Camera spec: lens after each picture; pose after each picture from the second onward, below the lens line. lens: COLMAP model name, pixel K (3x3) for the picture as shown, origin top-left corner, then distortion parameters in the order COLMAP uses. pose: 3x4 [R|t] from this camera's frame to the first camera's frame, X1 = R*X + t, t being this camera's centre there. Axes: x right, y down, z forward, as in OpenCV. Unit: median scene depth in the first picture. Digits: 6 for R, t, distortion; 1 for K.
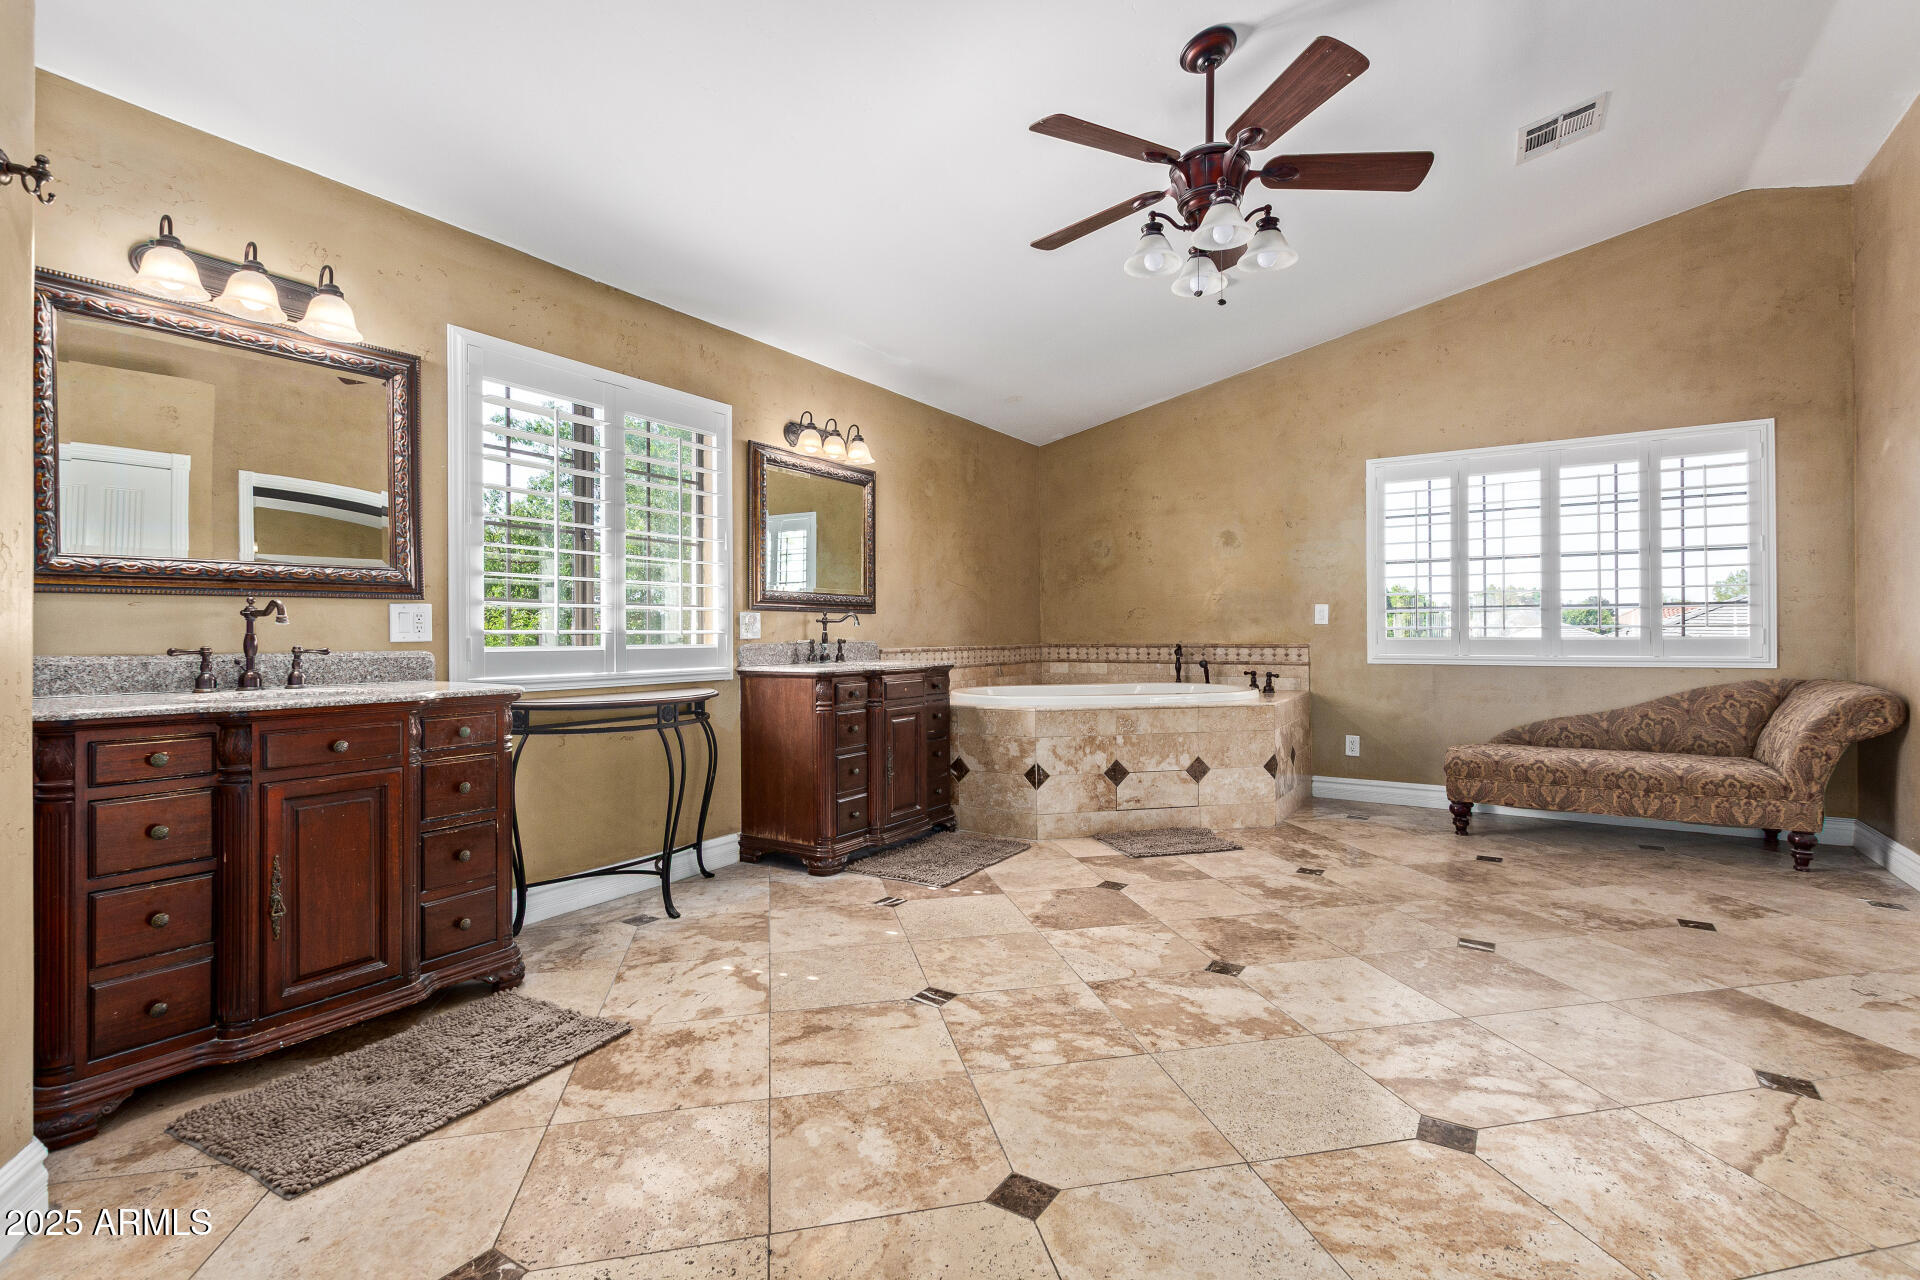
lens RADIAL K [[878.8, 0, 959.8], [0, 878.8, 633.5], [0, 0, 1]] dist [0.005881, -0.001480]
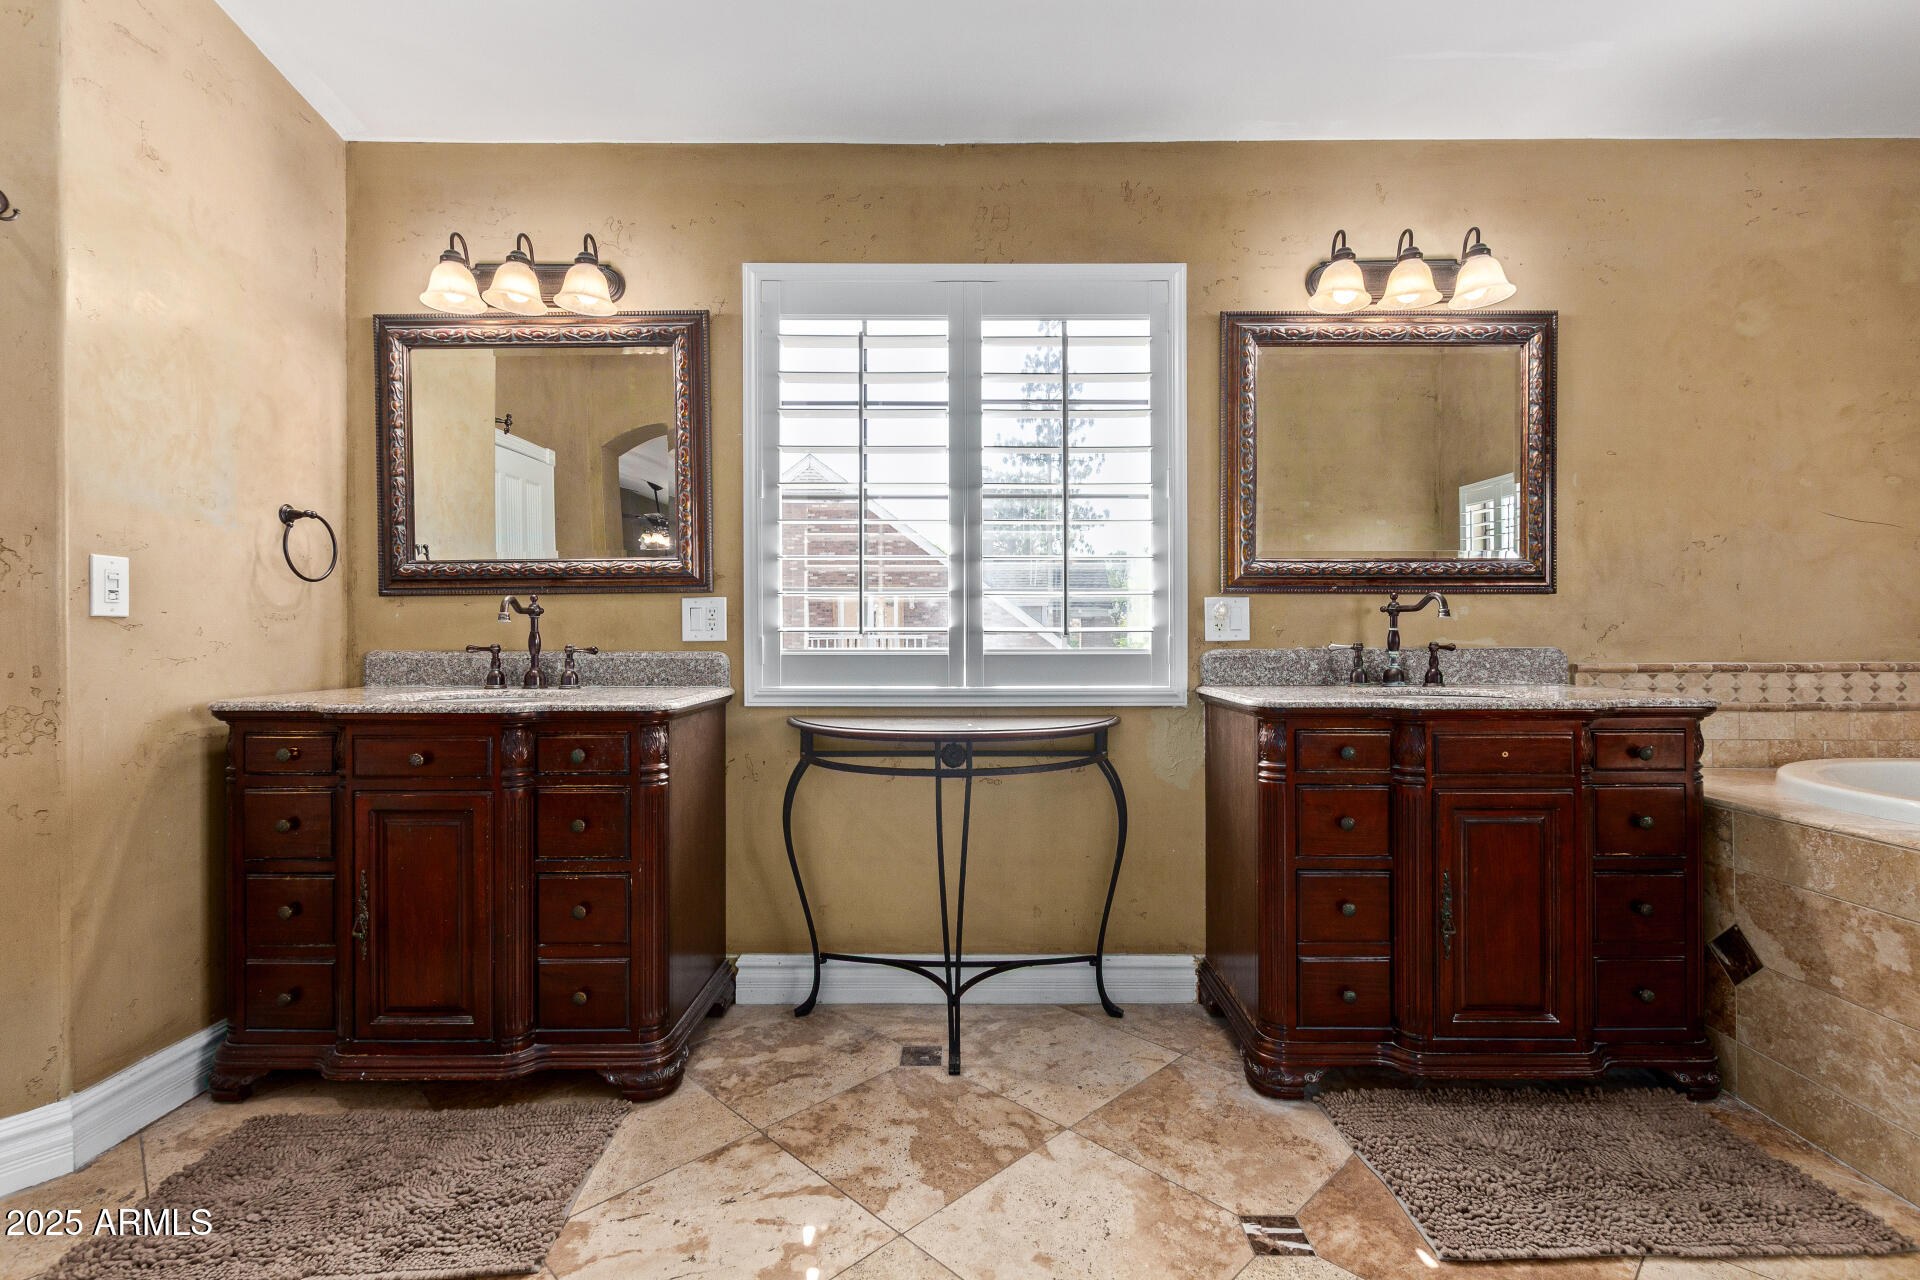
lens RADIAL K [[878.8, 0, 961.2], [0, 878.8, 637.8], [0, 0, 1]] dist [0.005881, -0.001480]
pose [[0.540187, 0.006199, -0.841522, 0.217166], [-0.000856, 0.999976, 0.006817, 0.000108], [0.841544, -0.002962, 0.540180, 0.650443]]
